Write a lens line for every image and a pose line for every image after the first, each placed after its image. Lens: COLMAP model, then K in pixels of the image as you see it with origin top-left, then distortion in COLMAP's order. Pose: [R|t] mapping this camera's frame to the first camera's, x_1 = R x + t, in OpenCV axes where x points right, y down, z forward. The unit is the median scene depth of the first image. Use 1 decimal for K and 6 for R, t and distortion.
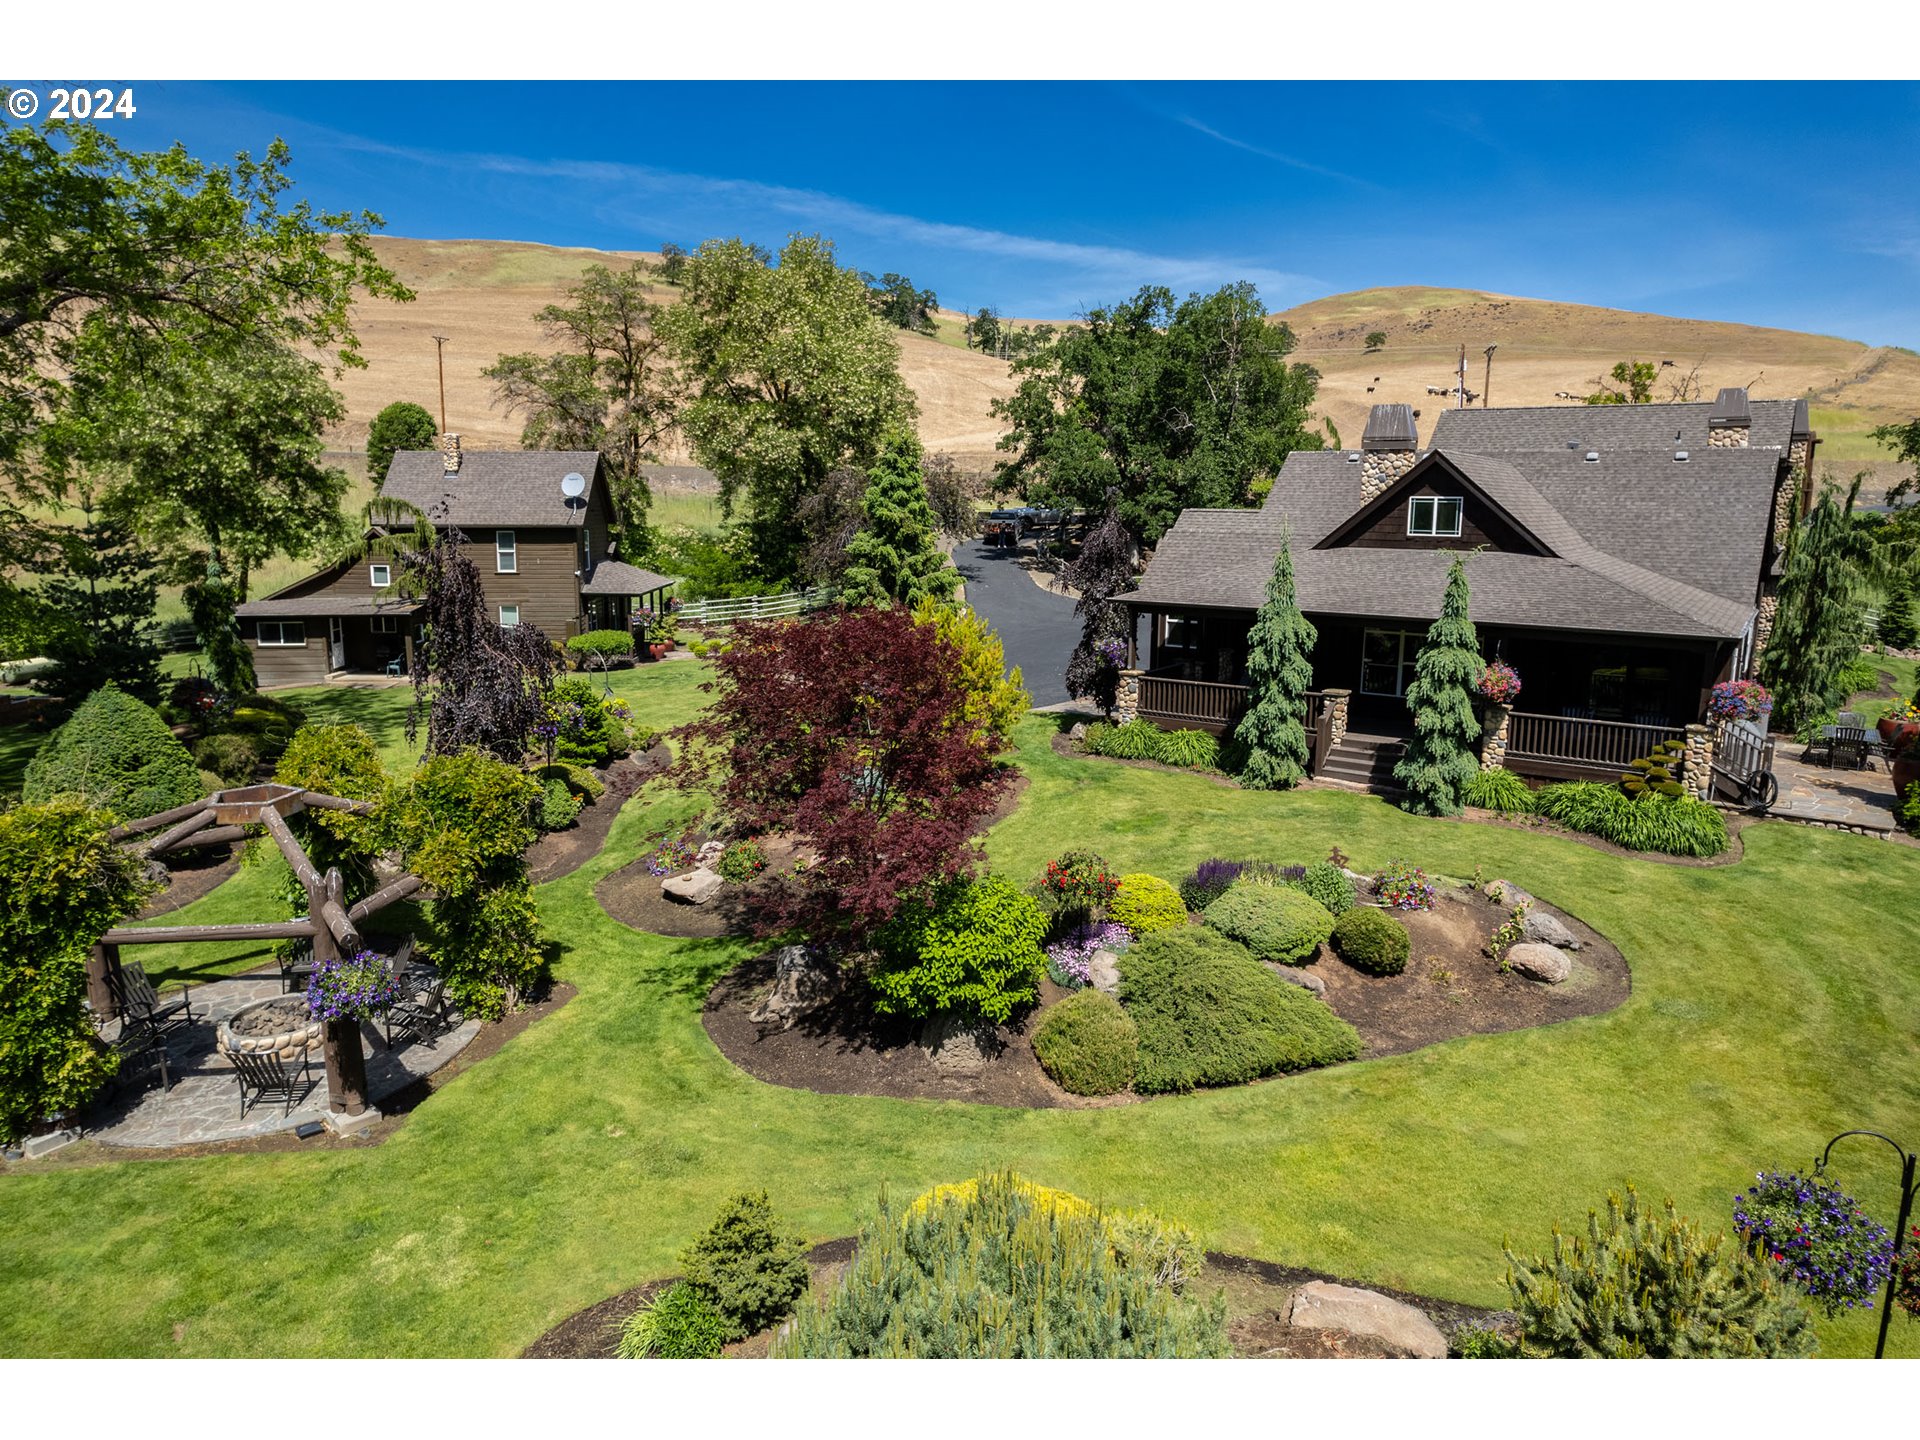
lens RADIAL K [[1235.4, 0, 960.0], [0, 1235.4, 720.0], [0, 0, 1]] dist [-0.061892, 0.052461]
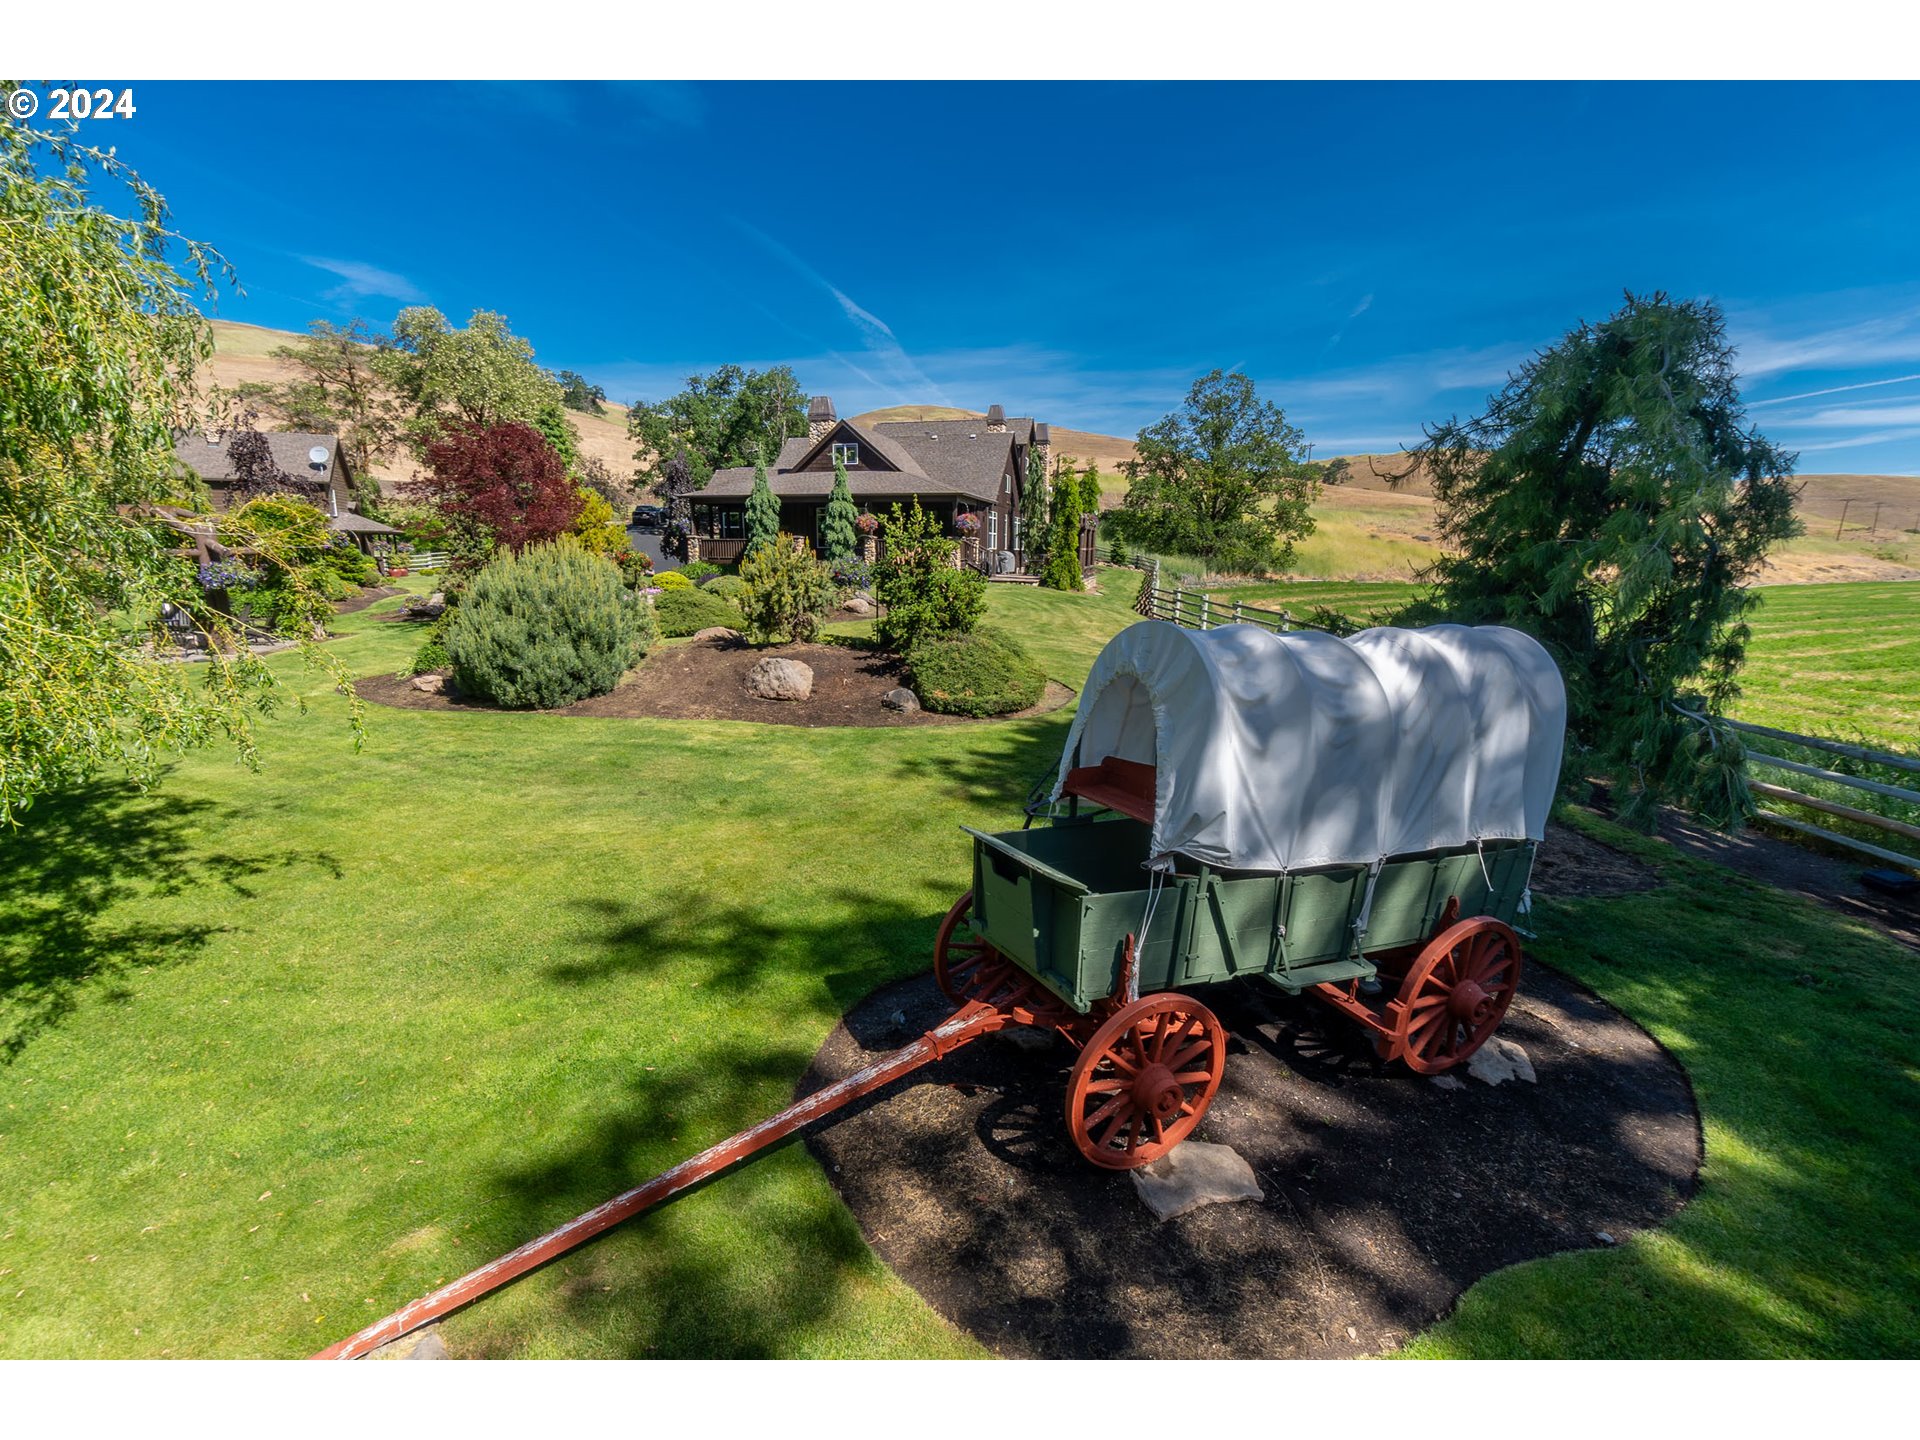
lens RADIAL K [[825.1, 0, 956.3], [0, 825.1, 713.6], [0, 0, 1]] dist [-0.003828, 0.000116]
pose [[0.935906, -0.068179, 0.345589, 0.064171], [0.062662, 0.997666, 0.027125, 0.228836], [-0.346632, -0.003731, 0.937994, -0.320182]]
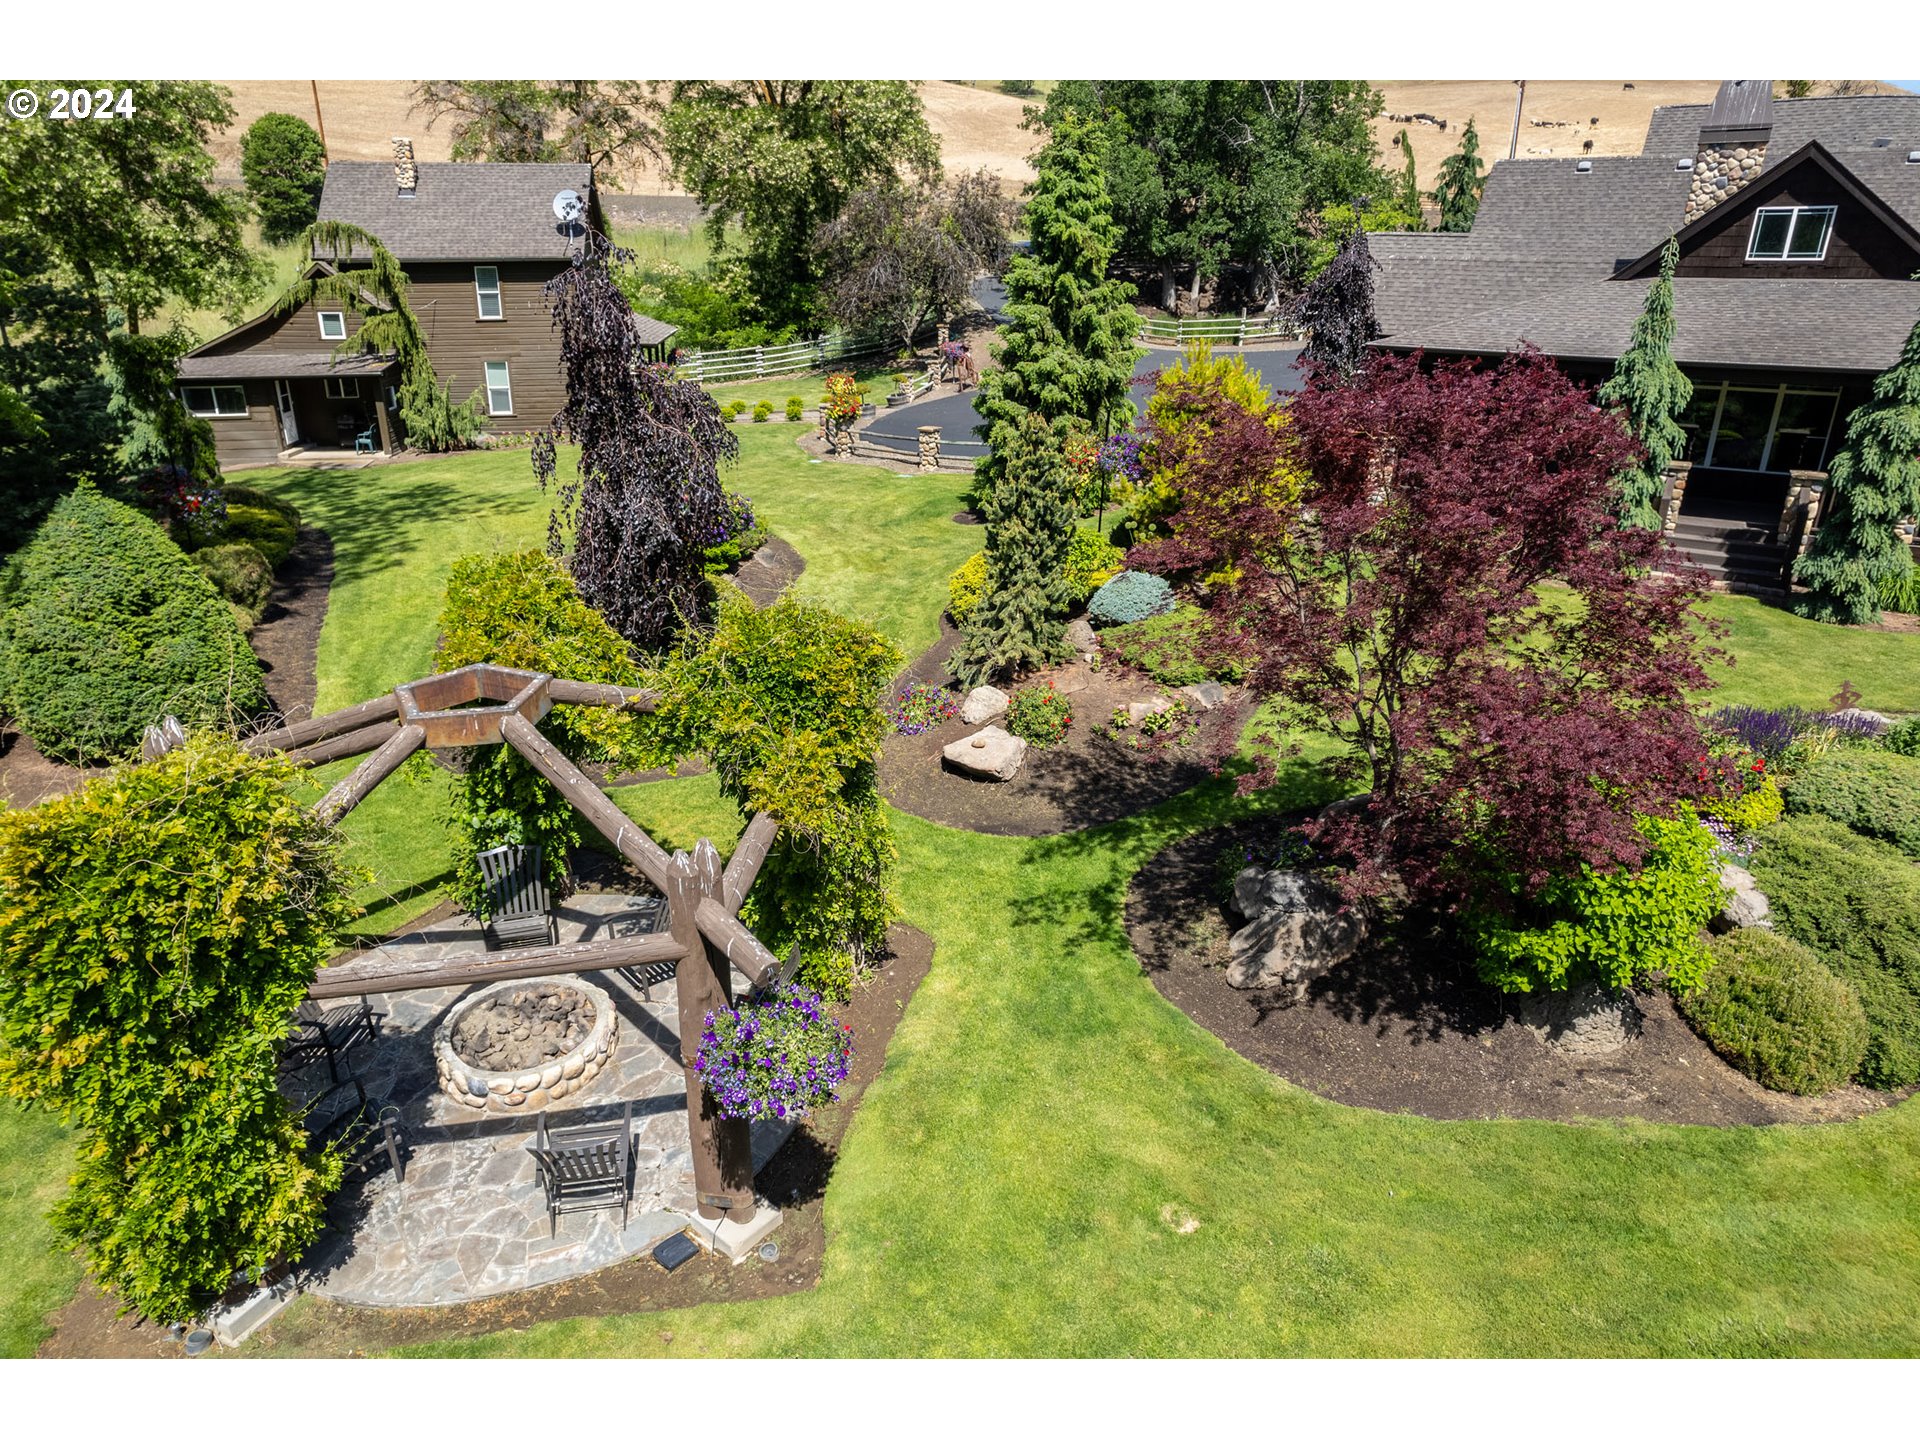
lens RADIAL K [[1240.3, 0, 957.2], [0, 1240.3, 718.8], [0, 0, 1]] dist [-0.086819, 0.081798]
pose [[0.996682, -0.030850, 0.075320, -0.214309], [0.015779, 0.981064, 0.193038, -0.019237], [-0.079849, -0.191209, 0.978296, 0.219251]]
